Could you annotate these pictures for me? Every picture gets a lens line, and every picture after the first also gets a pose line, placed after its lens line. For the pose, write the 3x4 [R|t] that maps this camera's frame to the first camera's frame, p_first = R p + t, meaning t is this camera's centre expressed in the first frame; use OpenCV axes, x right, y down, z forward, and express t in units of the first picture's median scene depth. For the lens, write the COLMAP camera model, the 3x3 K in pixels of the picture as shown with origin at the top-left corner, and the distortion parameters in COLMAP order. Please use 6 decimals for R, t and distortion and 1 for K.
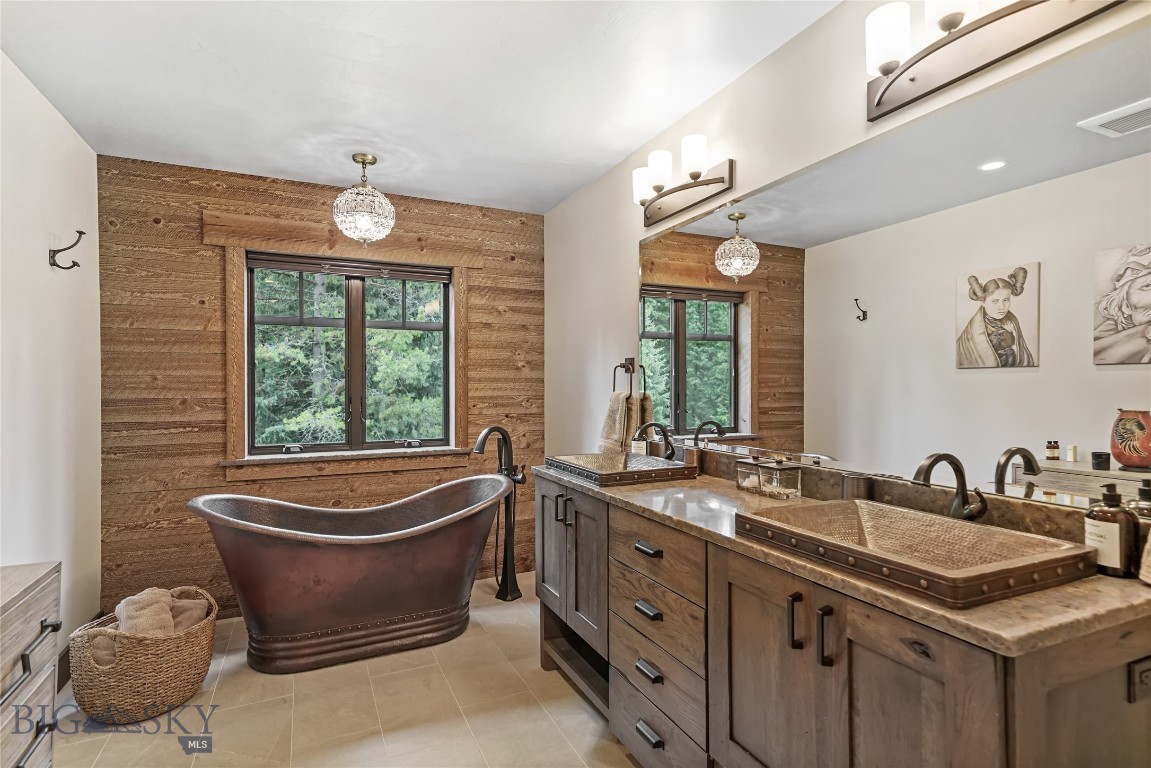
lens RADIAL K [[587.6, 0, 575.5], [0, 587.6, 384.0], [0, 0, 1]] dist [0.015913, 0.000021]
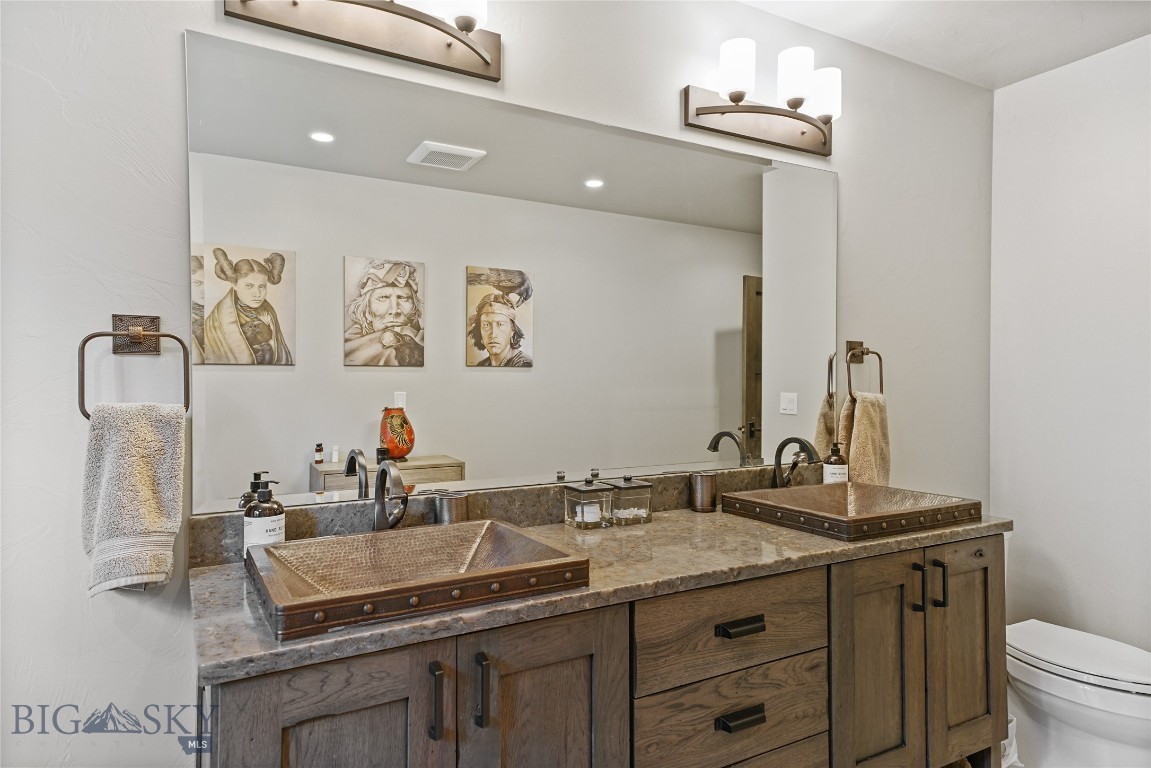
lens RADIAL K [[703.3, 0, 575.5], [0, 703.3, 384.0], [0, 0, 1]] dist [0.046436, 0.000214]
pose [[-0.094245, 0.000274, 0.995549, -0.344098], [0.000915, 1.000000, -0.000189, -0.000039], [-0.995549, 0.000893, -0.094245, 0.647015]]
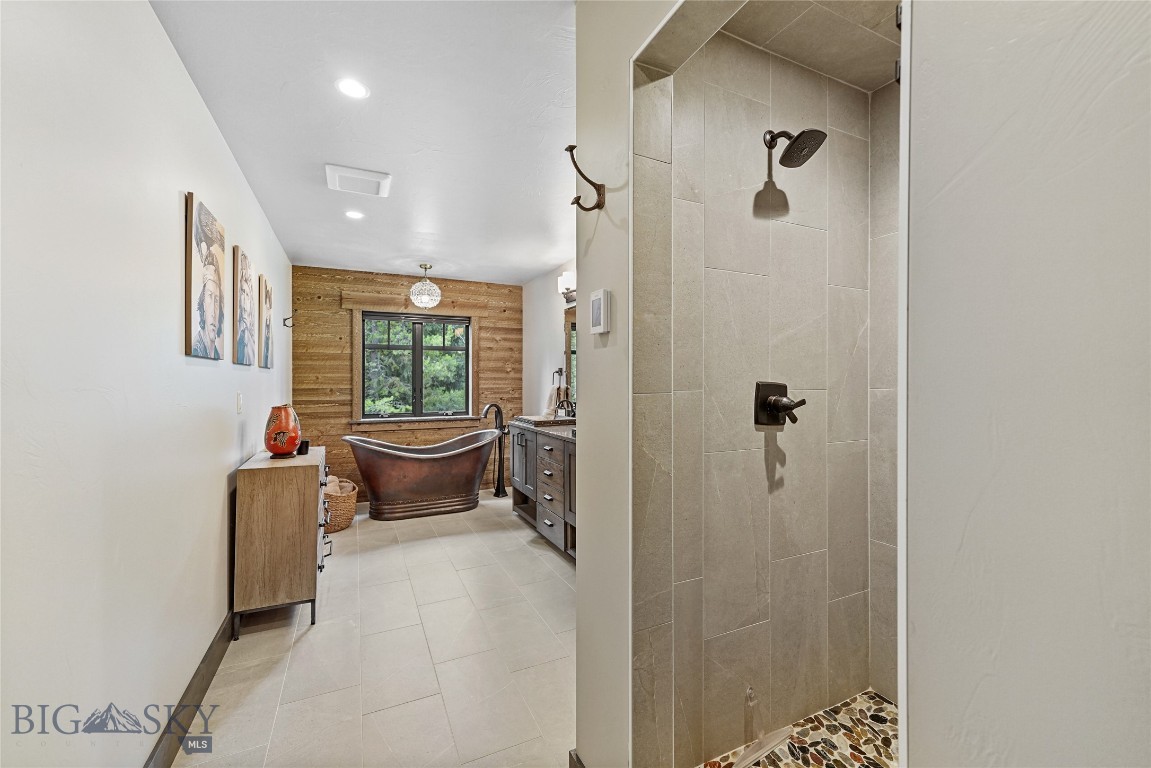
lens RADIAL K [[457.5, 0, 573.9], [0, 457.5, 379.5], [0, 0, 1]] dist [-0.001490, -0.000115]
pose [[0.999936, 0.002004, 0.011116, 0.106329], [-0.001979, 0.999995, -0.002292, -0.002255], [-0.011121, 0.002270, 0.999936, -0.469602]]
